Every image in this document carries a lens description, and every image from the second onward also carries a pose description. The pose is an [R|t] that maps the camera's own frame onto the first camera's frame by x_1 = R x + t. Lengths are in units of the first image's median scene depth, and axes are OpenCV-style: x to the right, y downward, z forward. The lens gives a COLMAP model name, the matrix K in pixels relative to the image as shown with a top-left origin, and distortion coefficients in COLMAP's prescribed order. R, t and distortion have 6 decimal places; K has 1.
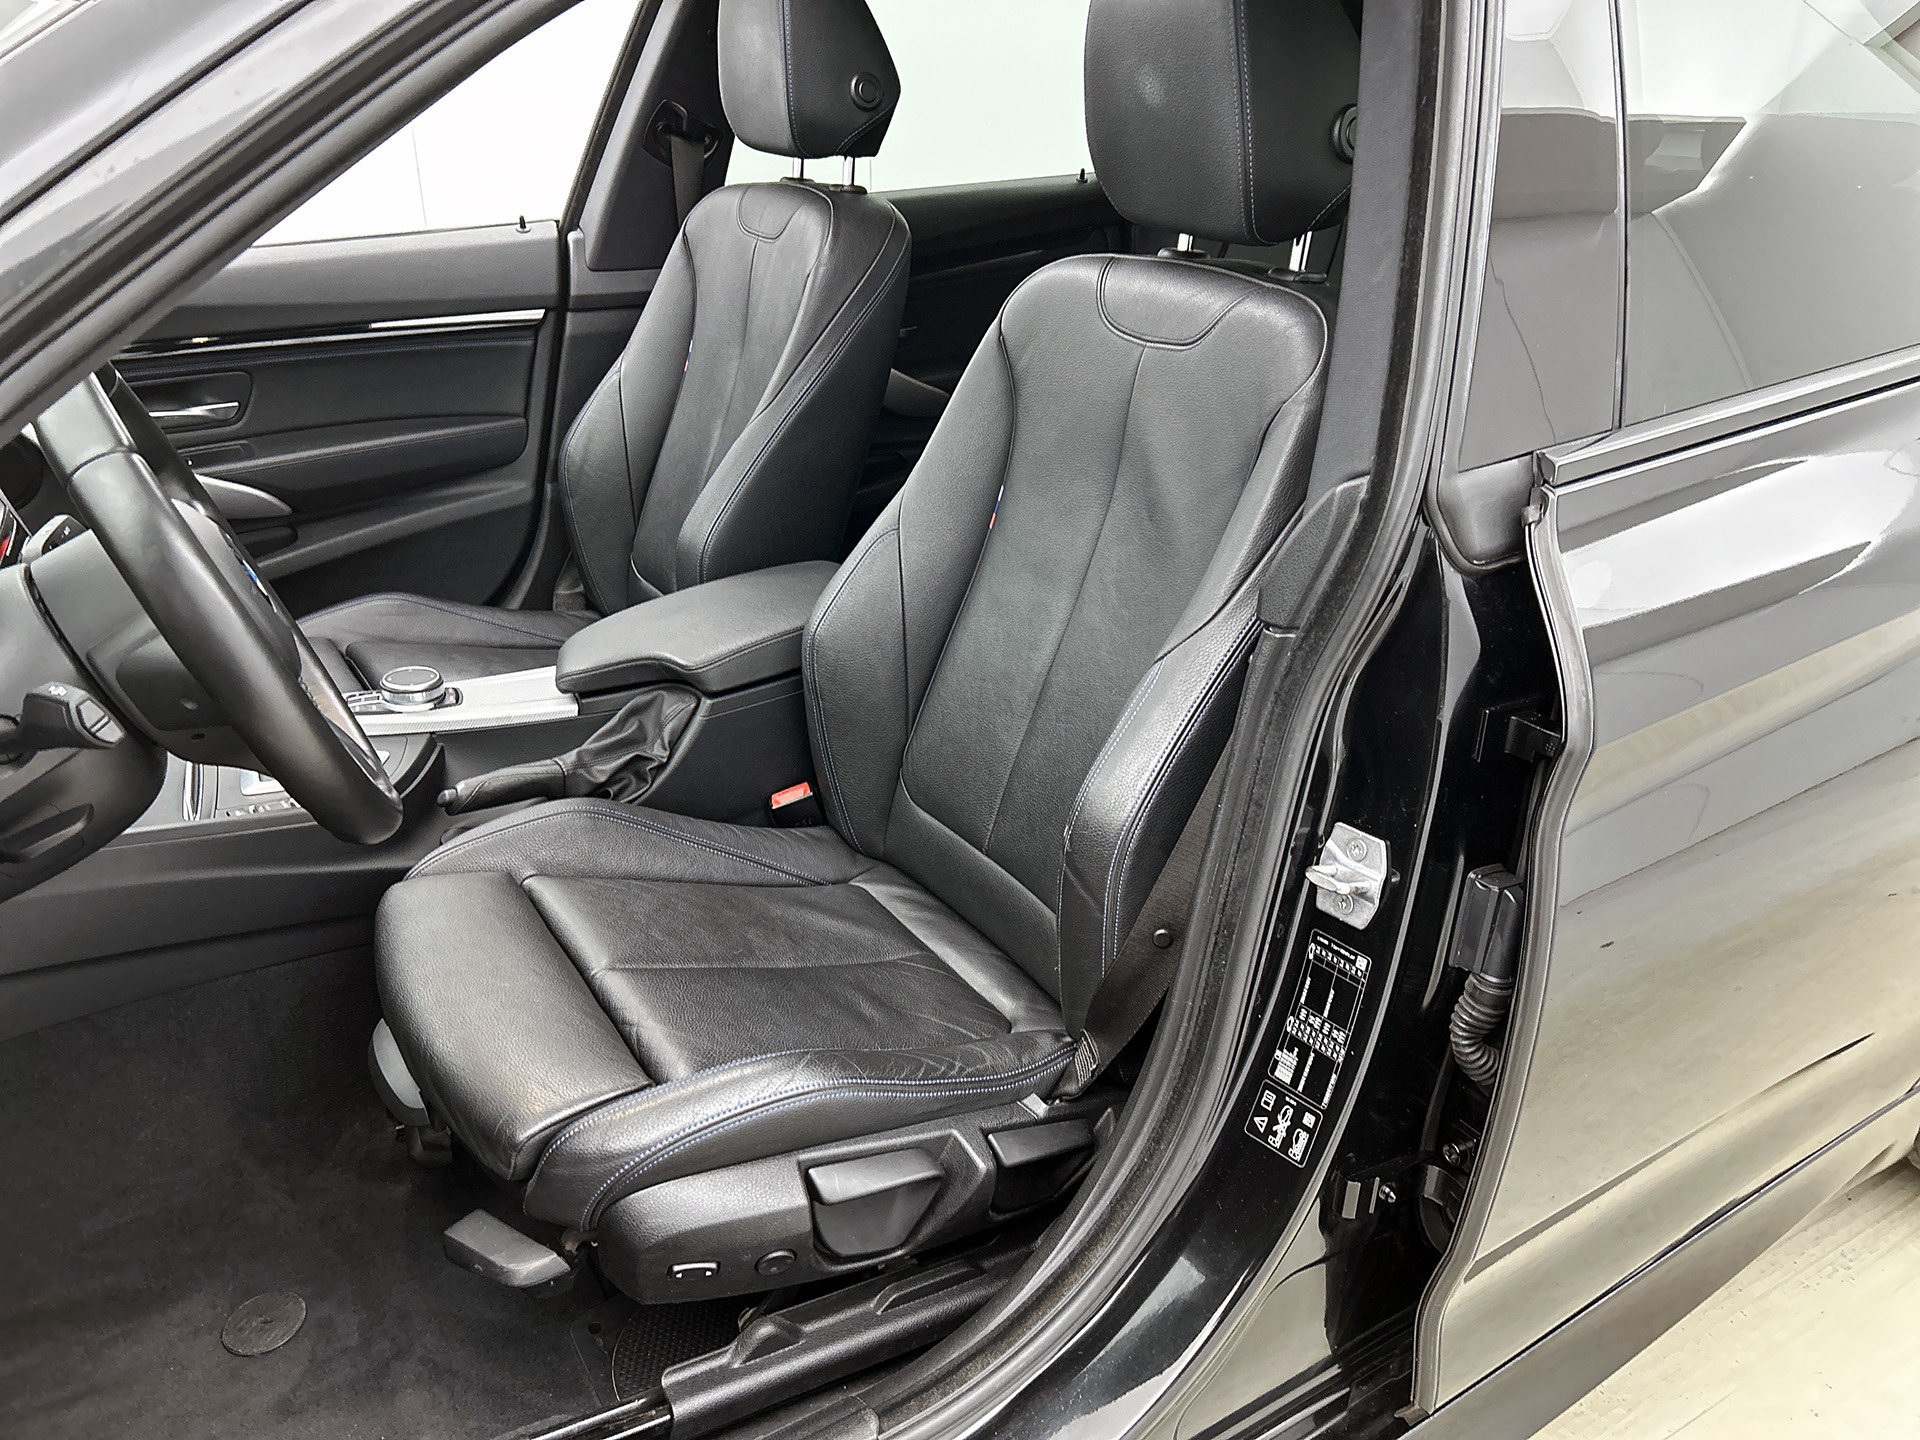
lens RADIAL K [[1458.8, 0, 960.0], [0, 1458.8, 720.0], [0, 0, 1]] dist [0.005486, -0.001462]
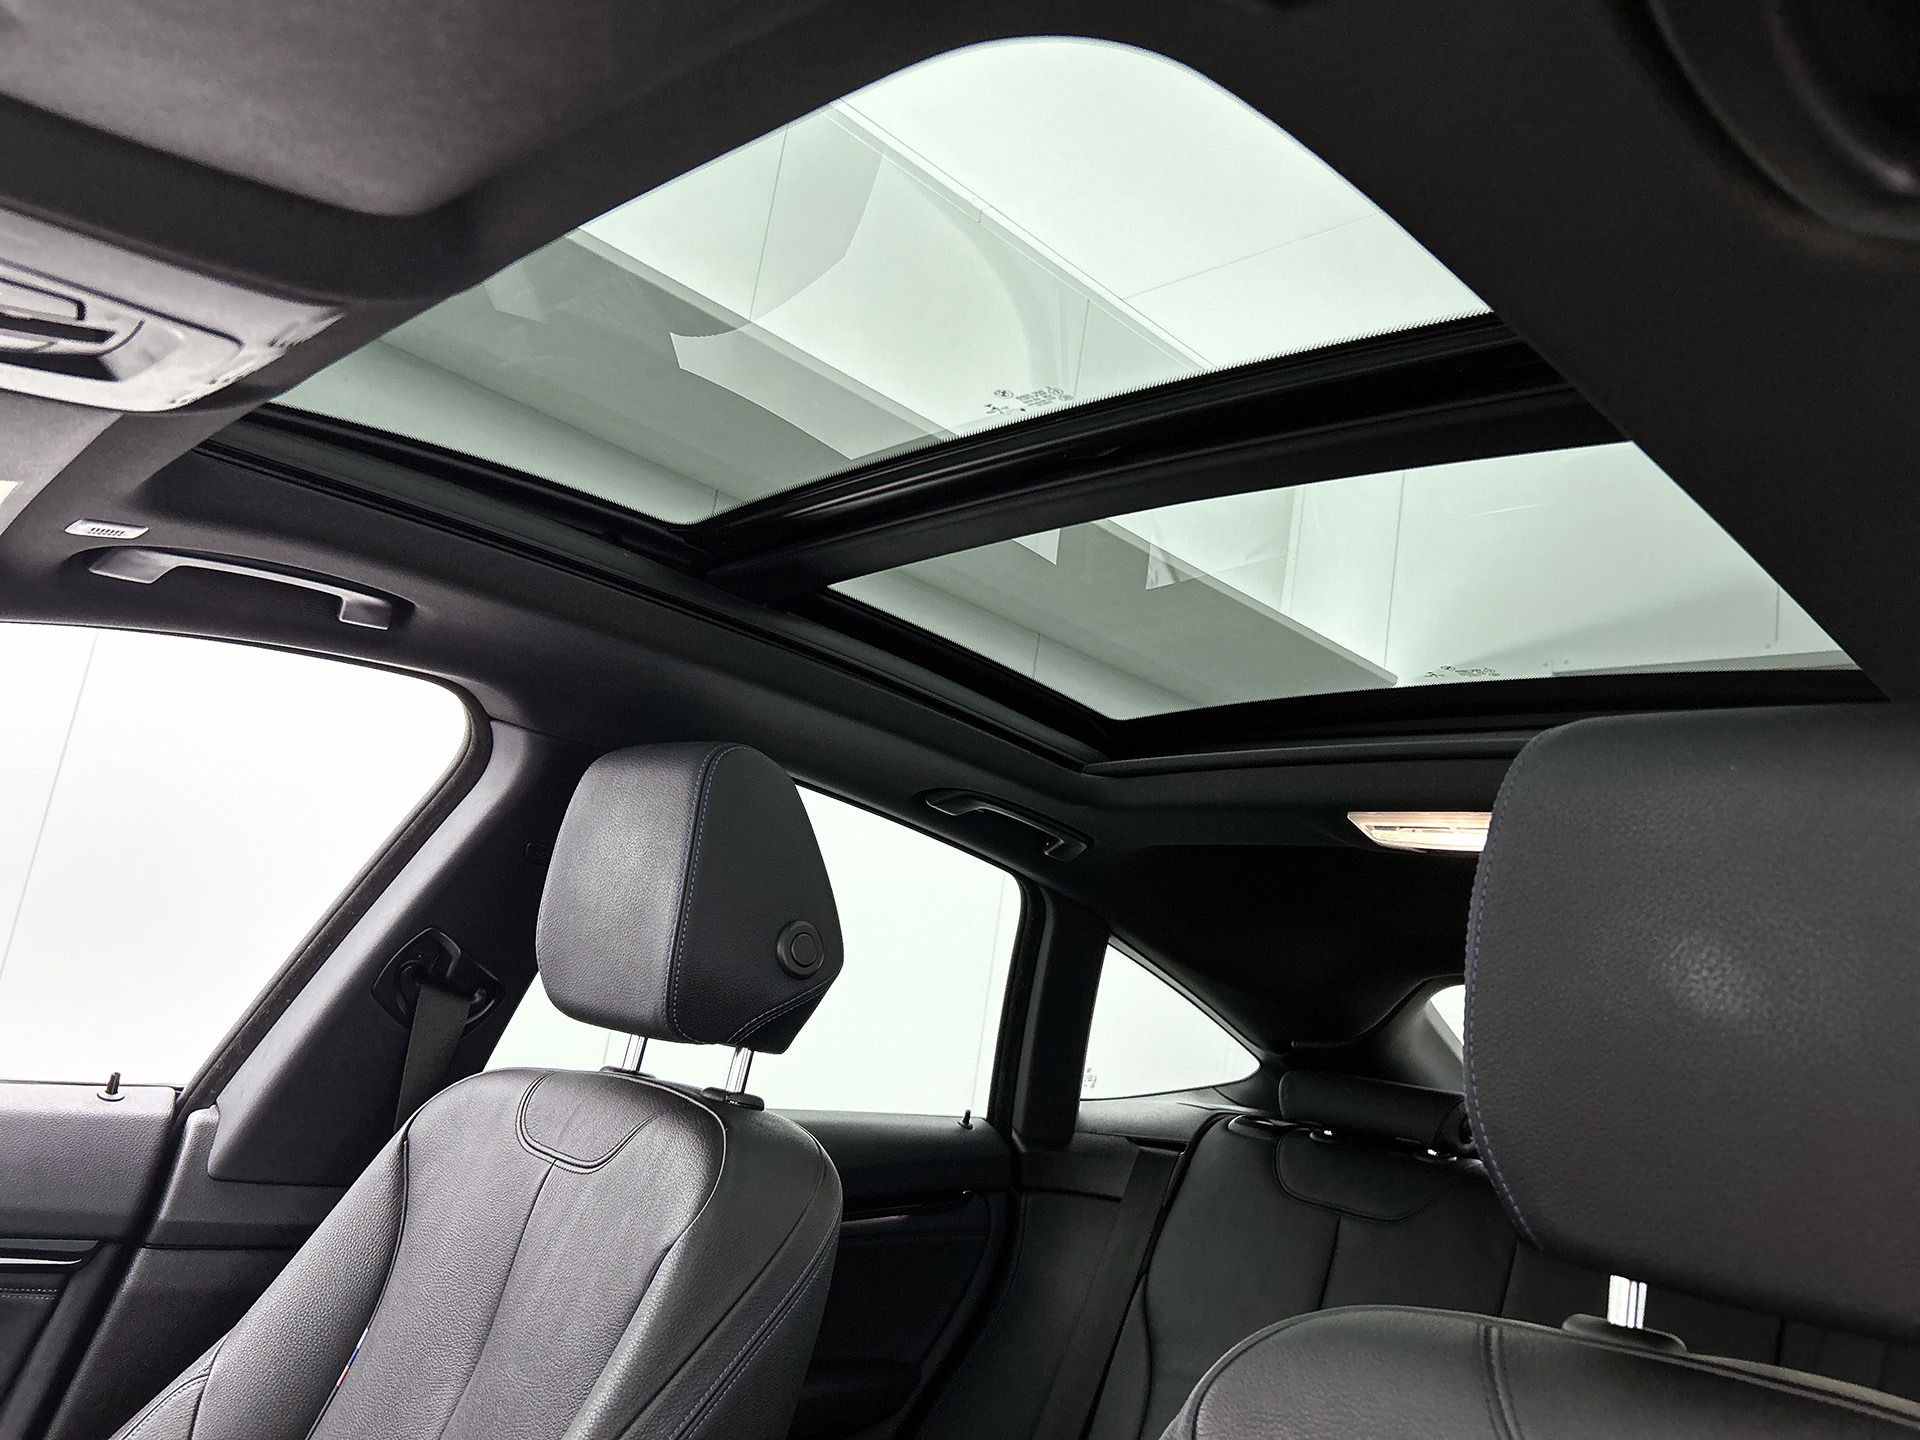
lens RADIAL K [[1458.8, 0, 960.0], [0, 1458.8, 720.0], [0, 0, 1]] dist [0.005486, -0.001462]
pose [[0.964128, 0.176462, 0.198287, -0.125129], [-0.027814, 0.810073, -0.585669, -0.137294], [-0.263976, 0.559145, 0.785922, 0.404096]]
